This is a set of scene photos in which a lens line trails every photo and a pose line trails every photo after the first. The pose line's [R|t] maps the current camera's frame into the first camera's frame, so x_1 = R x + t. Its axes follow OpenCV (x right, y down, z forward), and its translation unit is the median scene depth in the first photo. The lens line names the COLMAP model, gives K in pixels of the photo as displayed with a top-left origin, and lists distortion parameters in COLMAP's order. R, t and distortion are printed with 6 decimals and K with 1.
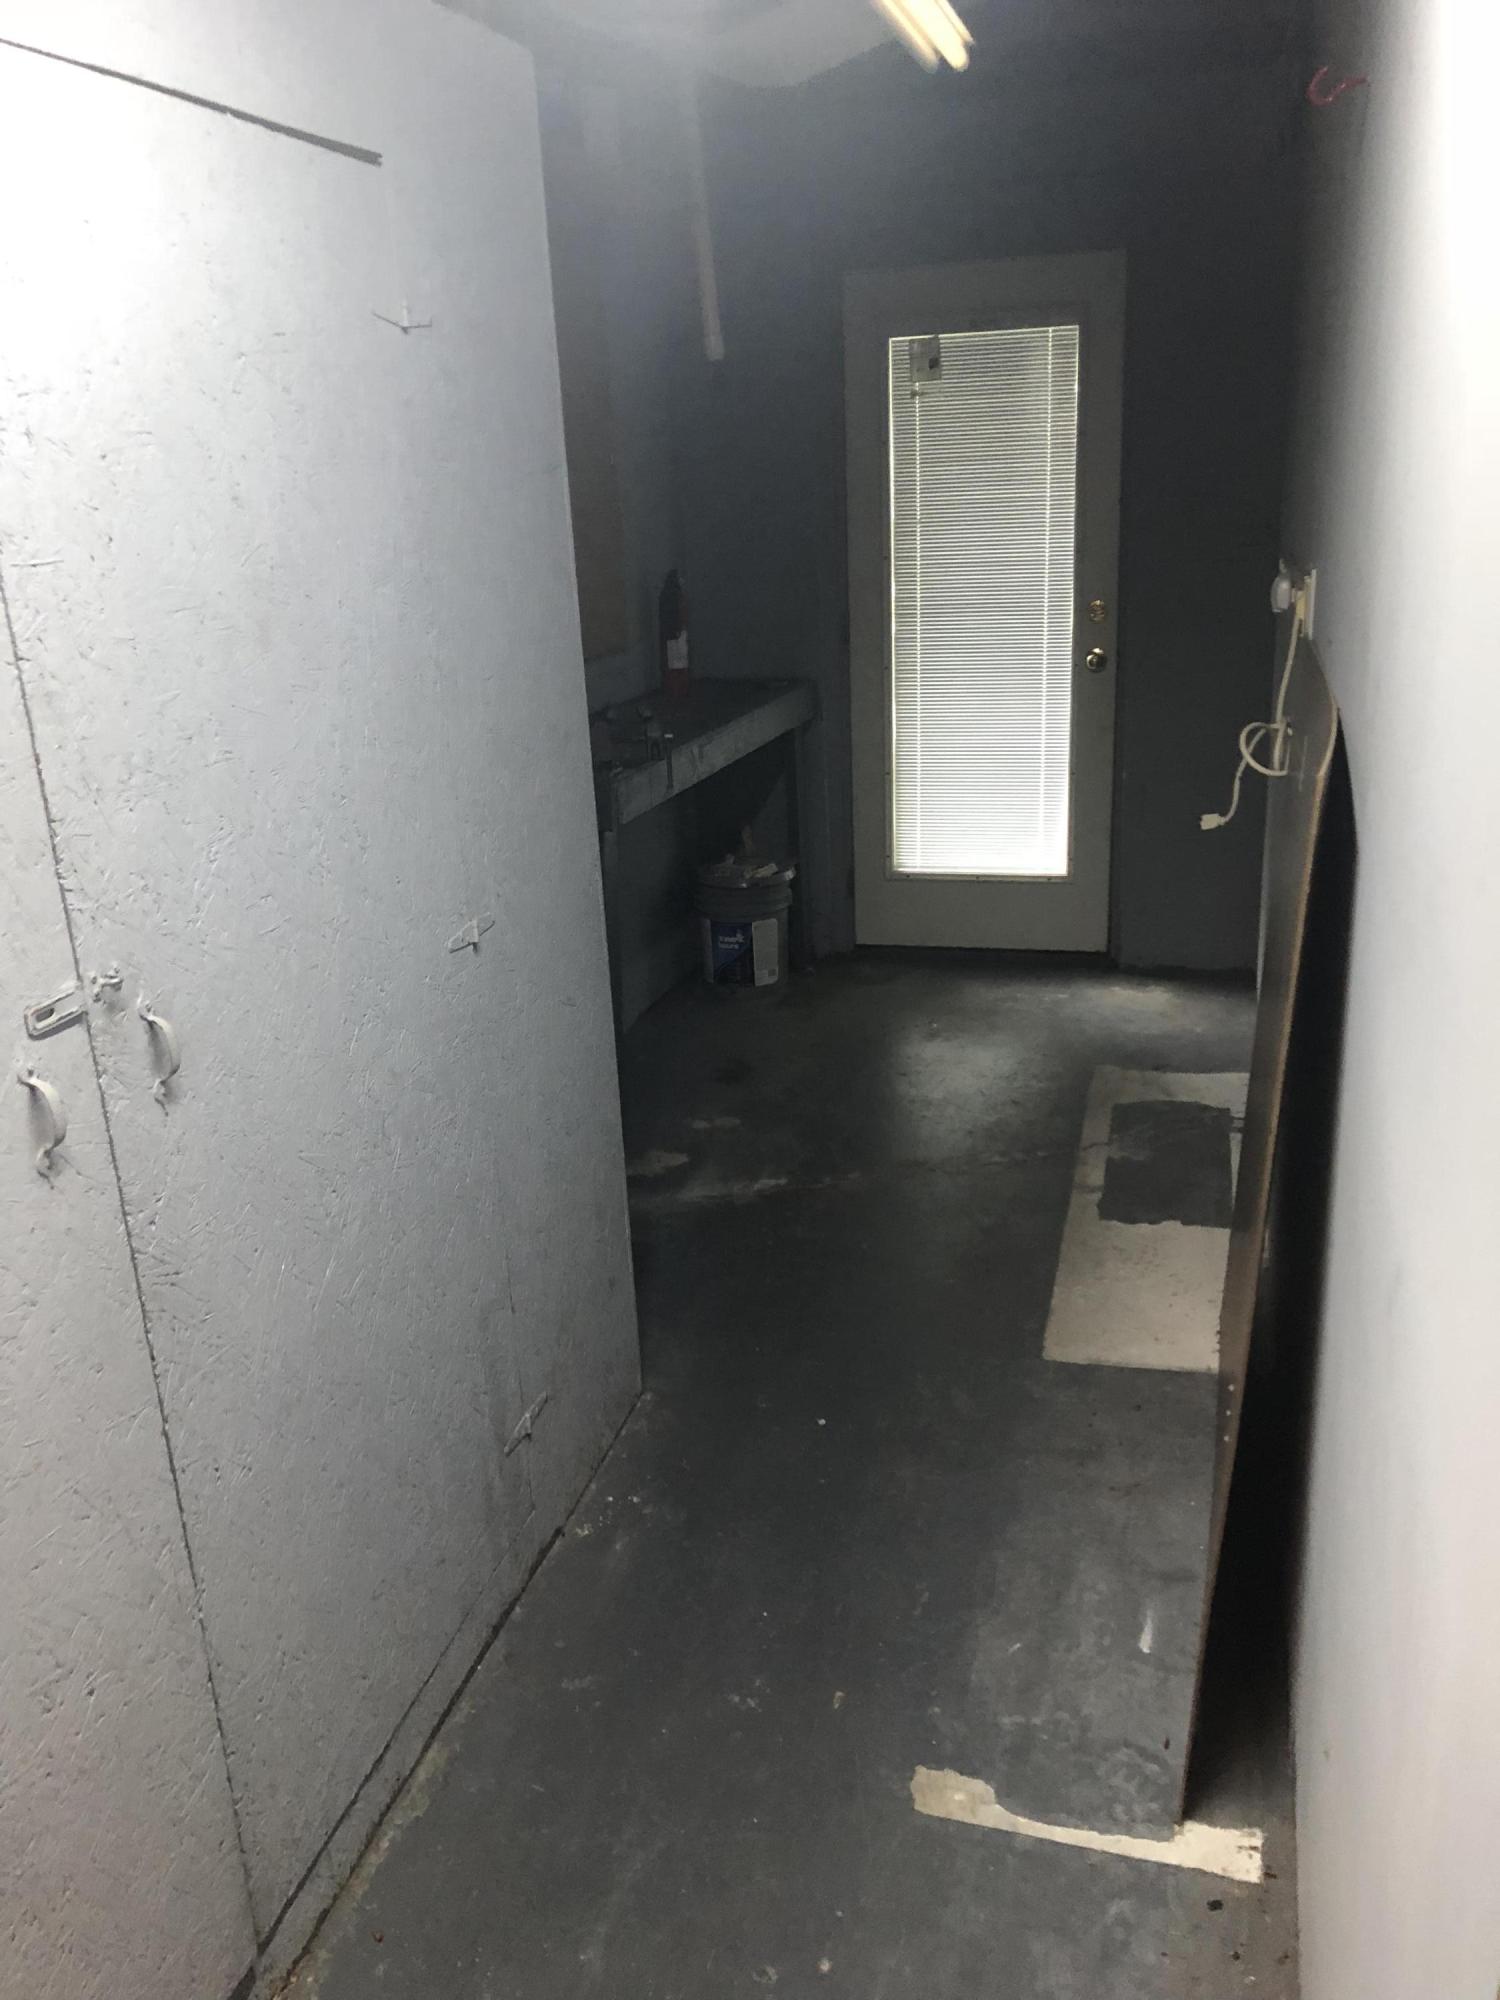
lens RADIAL K [[1629.8, 0, 746.3], [0, 1629.8, 1003.5], [0, 0, 1]] dist [0.029150, -0.020982]
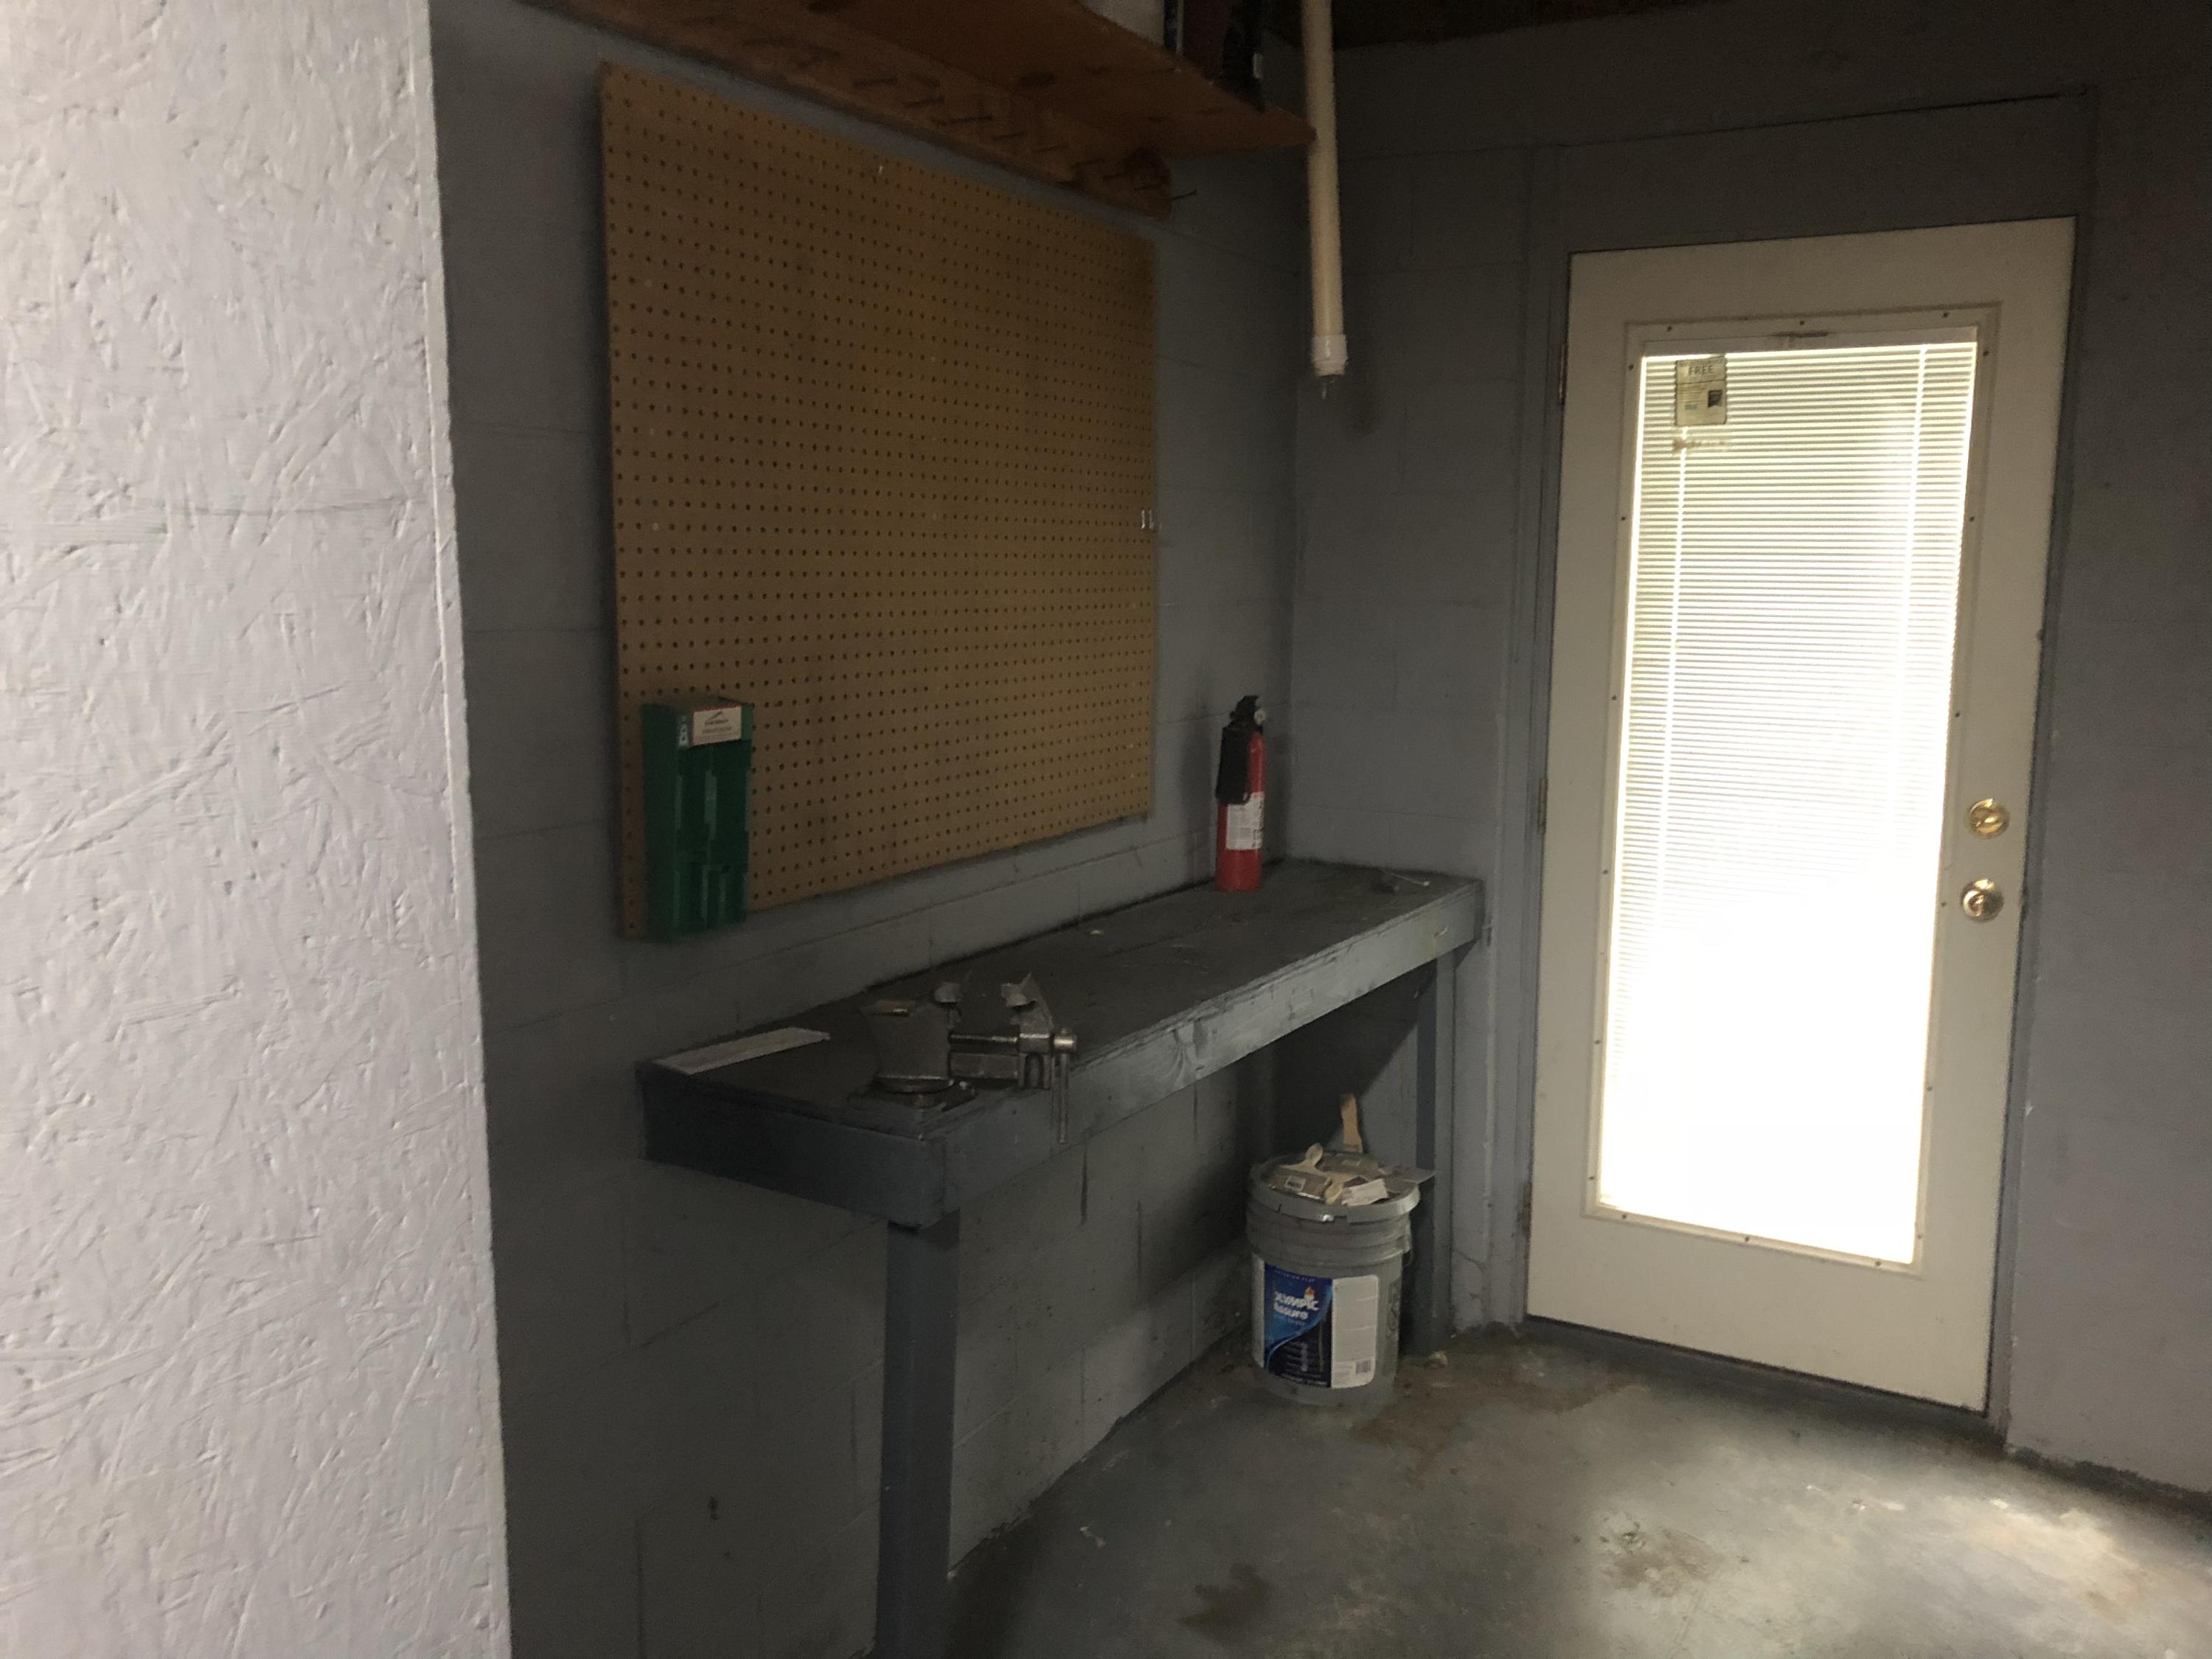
lens RADIAL K [[1802.5, 0, 1131.1], [0, 1802.5, 748.5], [0, 0, 1]] dist [0.029150, -0.020982]
pose [[0.970625, 0.083573, -0.225617, 0.063663], [-0.126022, 0.975403, -0.180849, -0.108786], [0.204953, 0.203970, 0.957283, 0.319718]]
